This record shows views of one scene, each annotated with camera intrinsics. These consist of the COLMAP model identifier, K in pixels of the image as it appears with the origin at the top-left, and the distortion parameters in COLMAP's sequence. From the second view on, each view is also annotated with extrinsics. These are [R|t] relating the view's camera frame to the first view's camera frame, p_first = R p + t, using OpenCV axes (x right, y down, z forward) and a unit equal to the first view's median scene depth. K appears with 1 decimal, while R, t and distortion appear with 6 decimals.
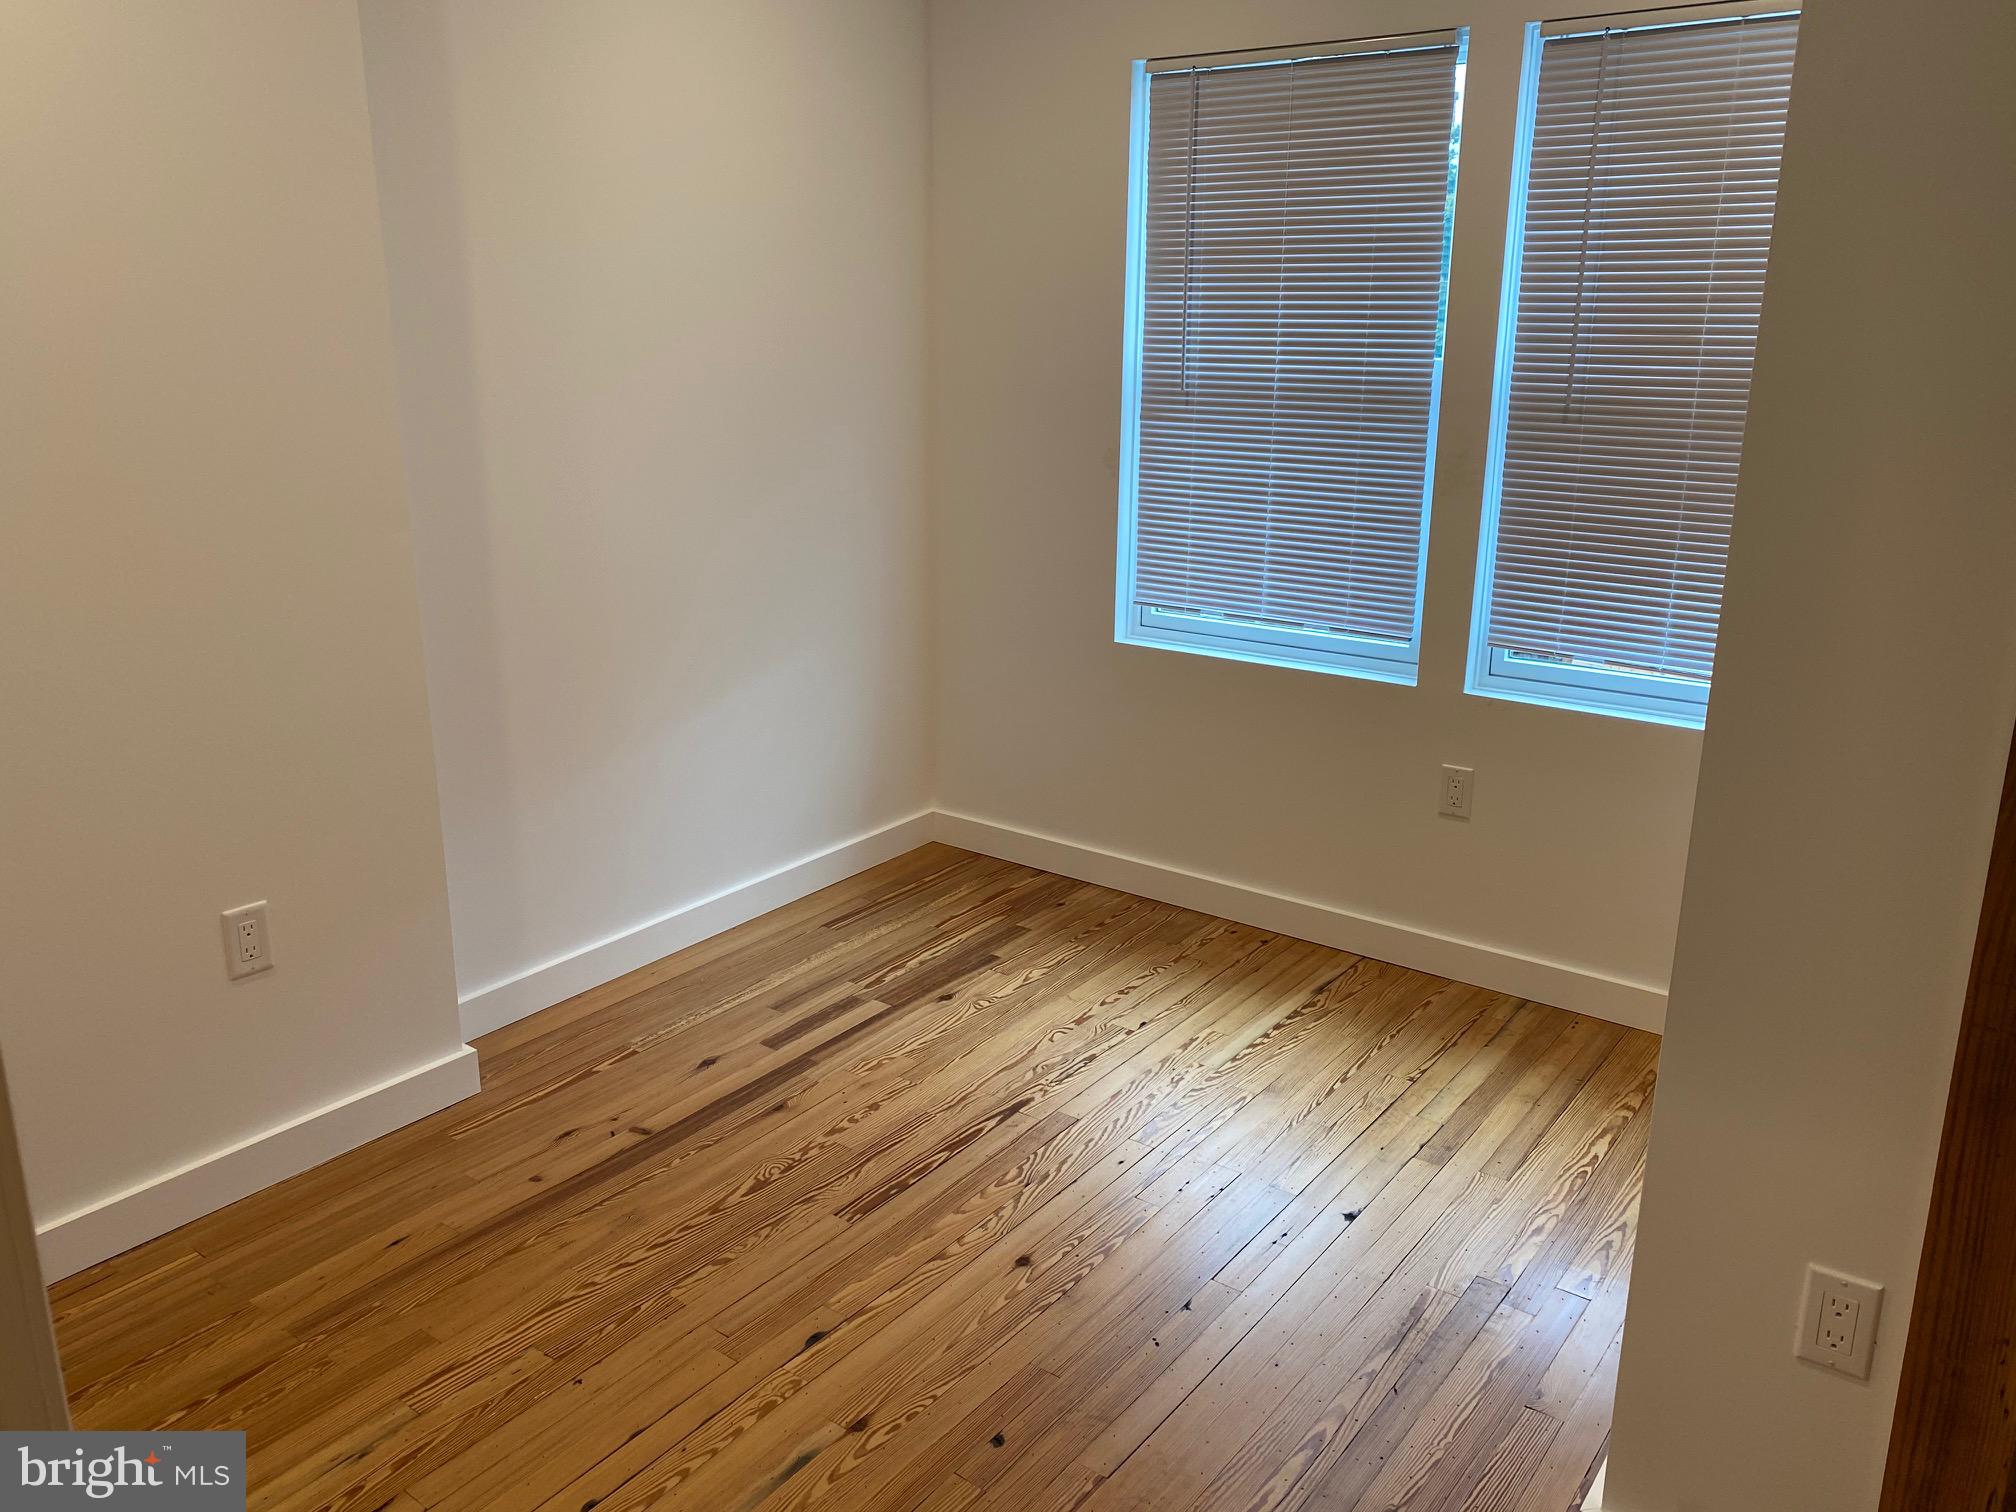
lens RADIAL K [[1524.5, 0, 1010.1], [0, 1524.5, 737.0], [0, 0, 1]] dist [0.101566, -0.219936]
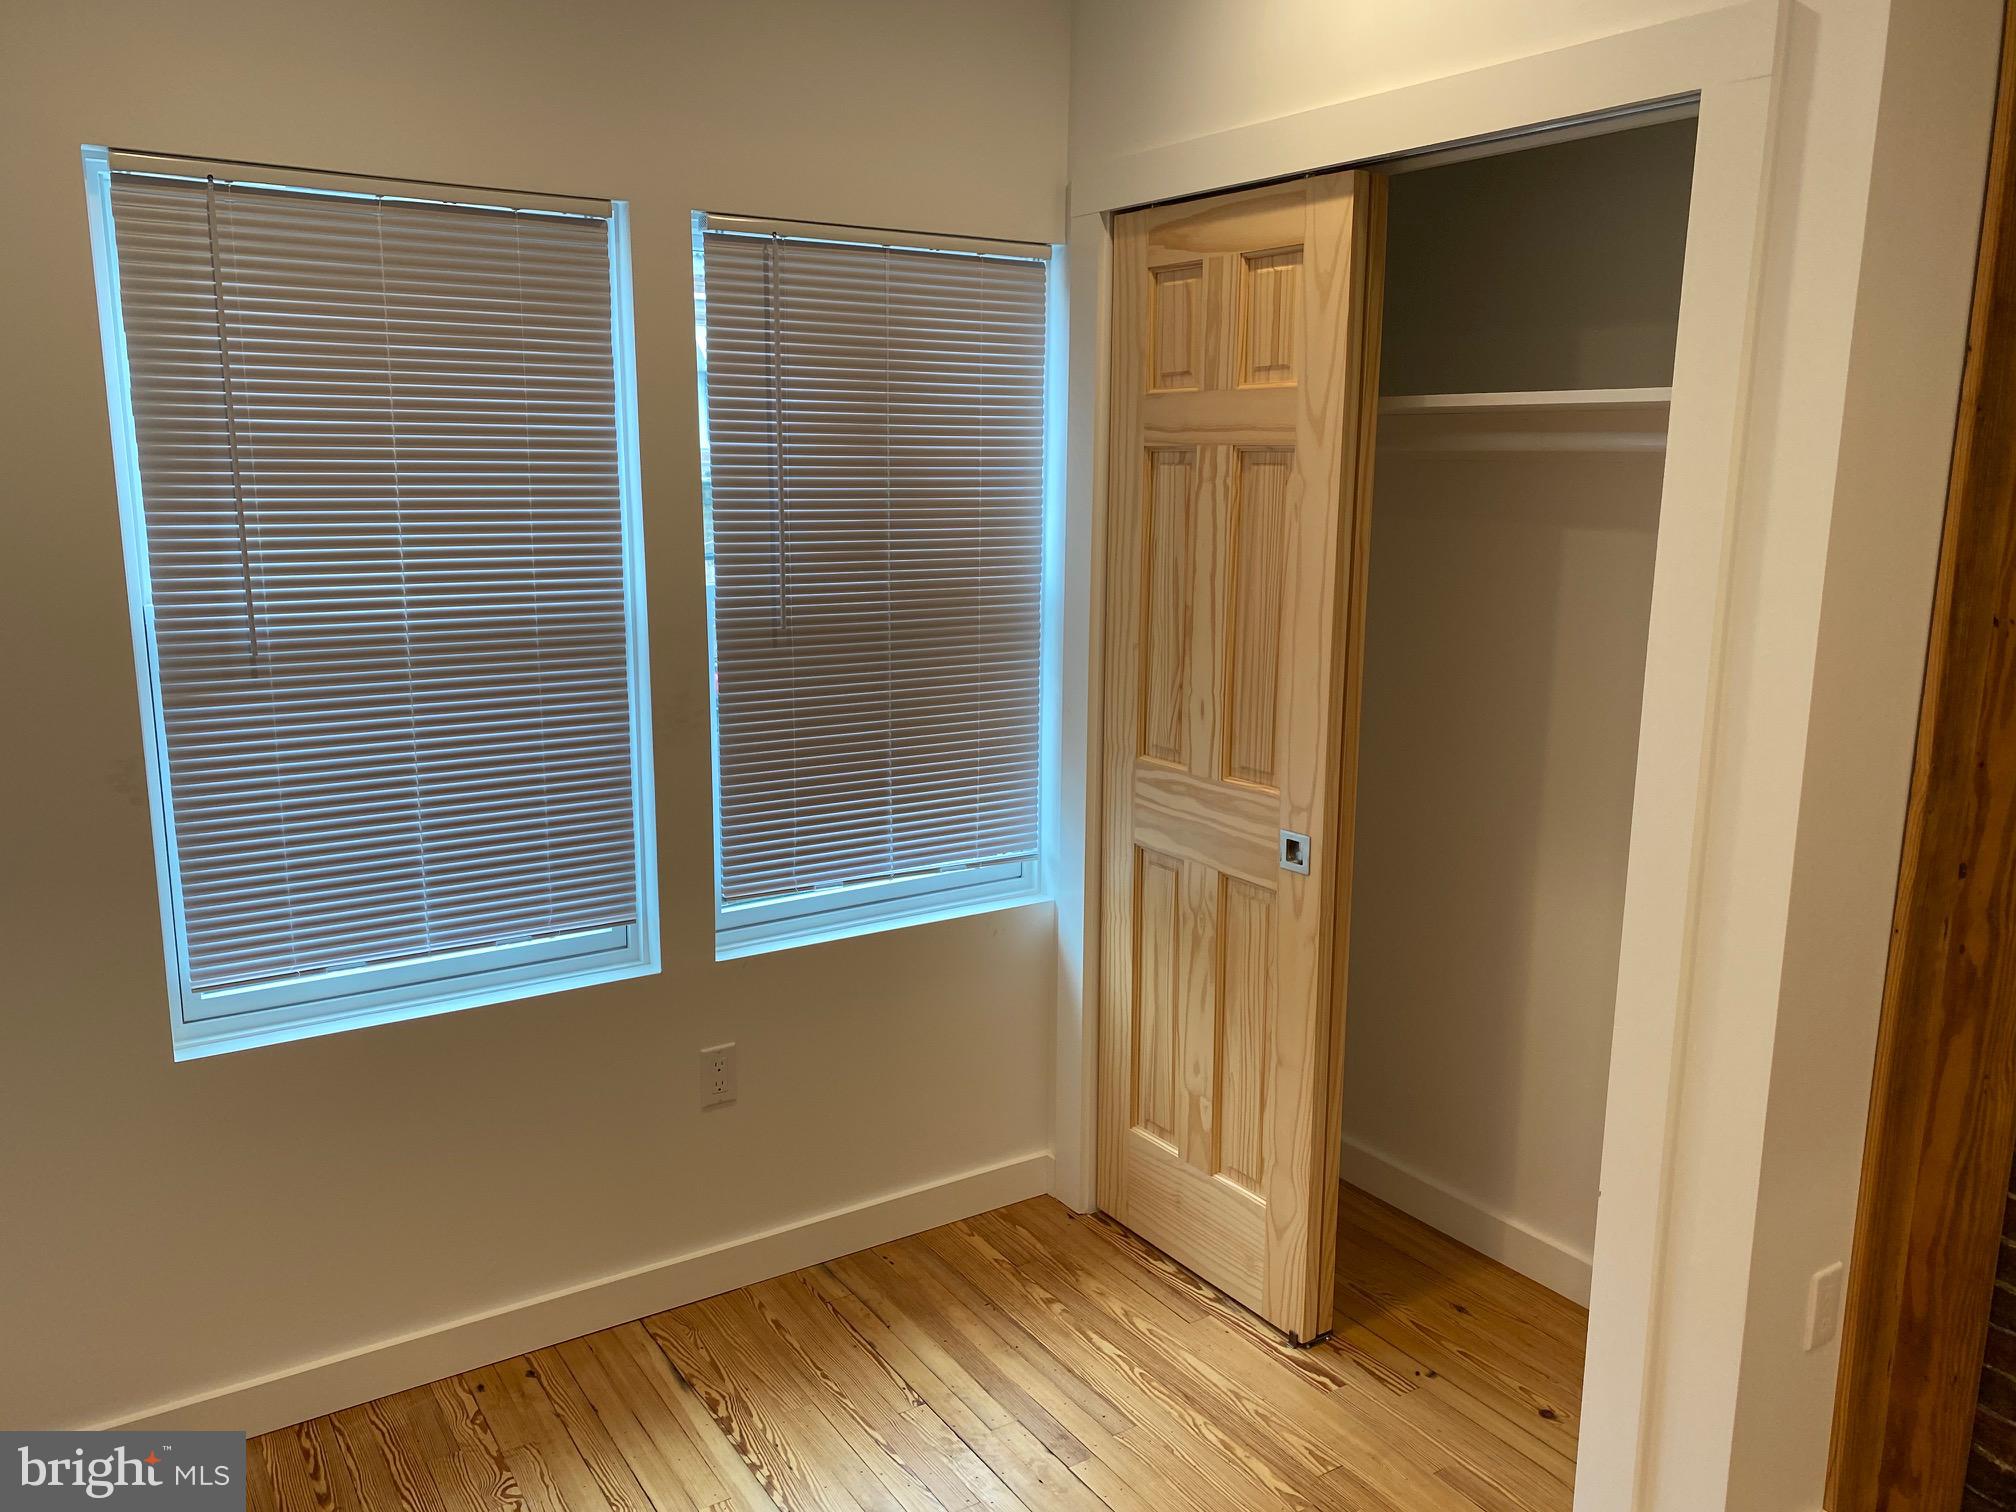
lens RADIAL K [[1524.5, 0, 1010.1], [0, 1524.5, 737.0], [0, 0, 1]] dist [0.101566, -0.219936]
pose [[0.350420, -0.172417, 0.920586, -0.423773], [0.244112, 0.965750, 0.087955, -0.189194], [-0.904221, 0.193905, 0.380507, 0.511353]]
